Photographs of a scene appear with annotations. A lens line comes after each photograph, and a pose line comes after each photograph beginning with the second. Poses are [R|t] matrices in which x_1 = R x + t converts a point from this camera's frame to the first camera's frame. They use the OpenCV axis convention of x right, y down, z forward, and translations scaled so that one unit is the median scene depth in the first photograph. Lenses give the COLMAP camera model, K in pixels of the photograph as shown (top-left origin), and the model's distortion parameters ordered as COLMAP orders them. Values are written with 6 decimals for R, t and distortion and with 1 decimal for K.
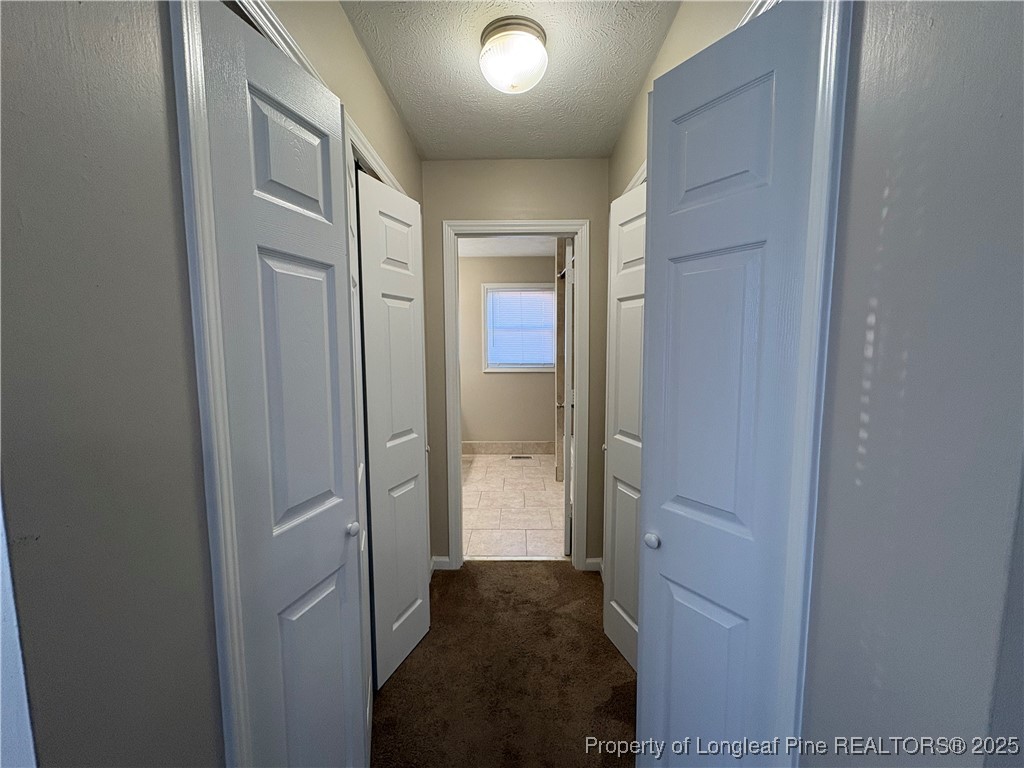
lens RADIAL K [[415.5, 0, 511.5], [0, 415.5, 387.2], [0, 0, 1]] dist [0.015876, 0.000150]
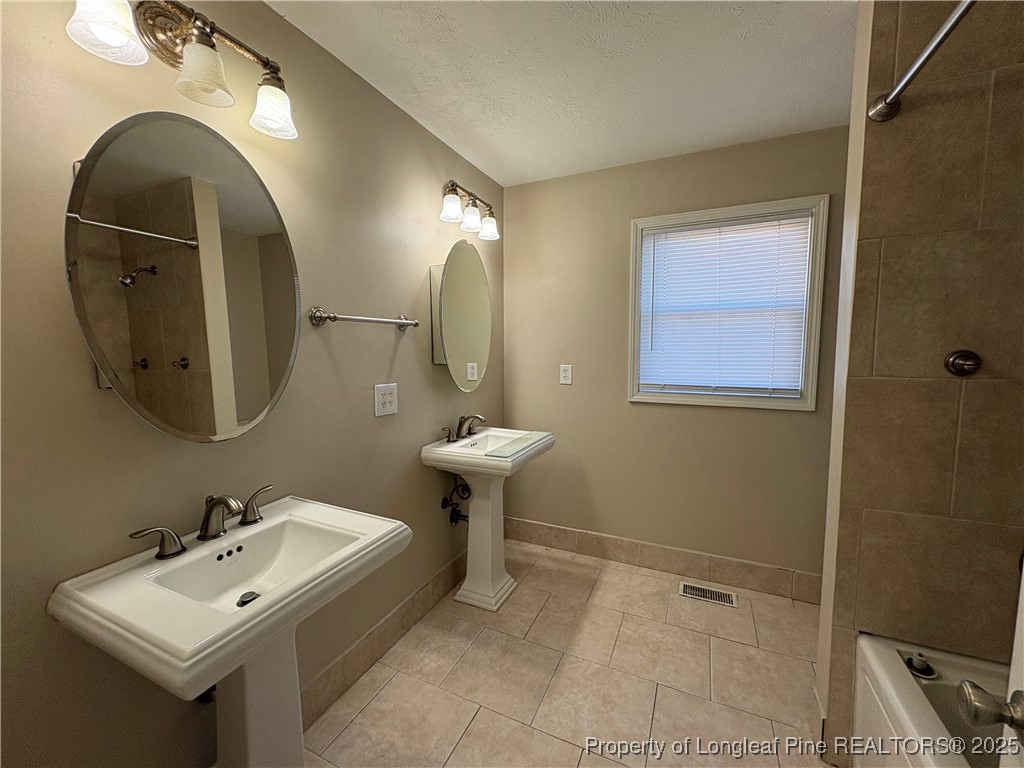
lens RADIAL K [[406.5, 0, 512.0], [0, 406.5, 384.0], [0, 0, 1]] dist [-0.000273, -0.000248]
pose [[0.909248, 0.037847, -0.414530, 0.006107], [-0.037293, 0.999260, 0.009433, -0.061589], [0.414580, 0.006882, 0.909987, 0.550714]]
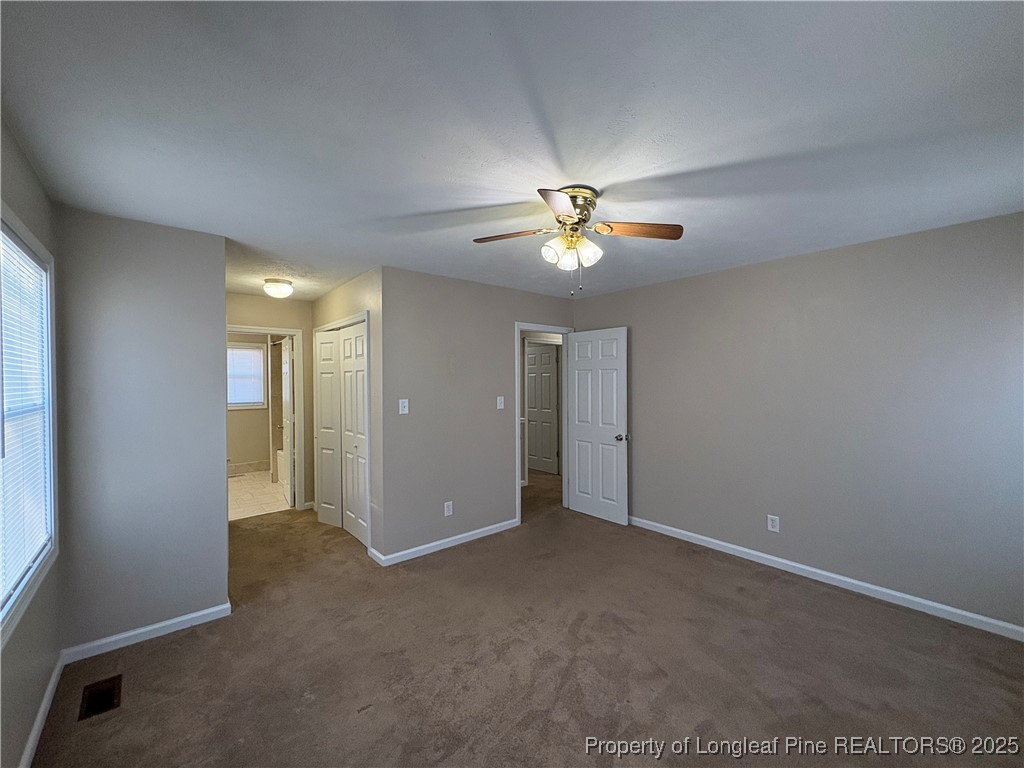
lens RADIAL K [[415.5, 0, 511.5], [0, 415.5, 387.2], [0, 0, 1]] dist [0.015876, 0.000150]
pose [[0.756007, -0.007384, 0.654522, -0.188659], [0.062835, 0.996137, -0.061339, 0.031800], [-0.651541, 0.087500, 0.753550, -0.588586]]
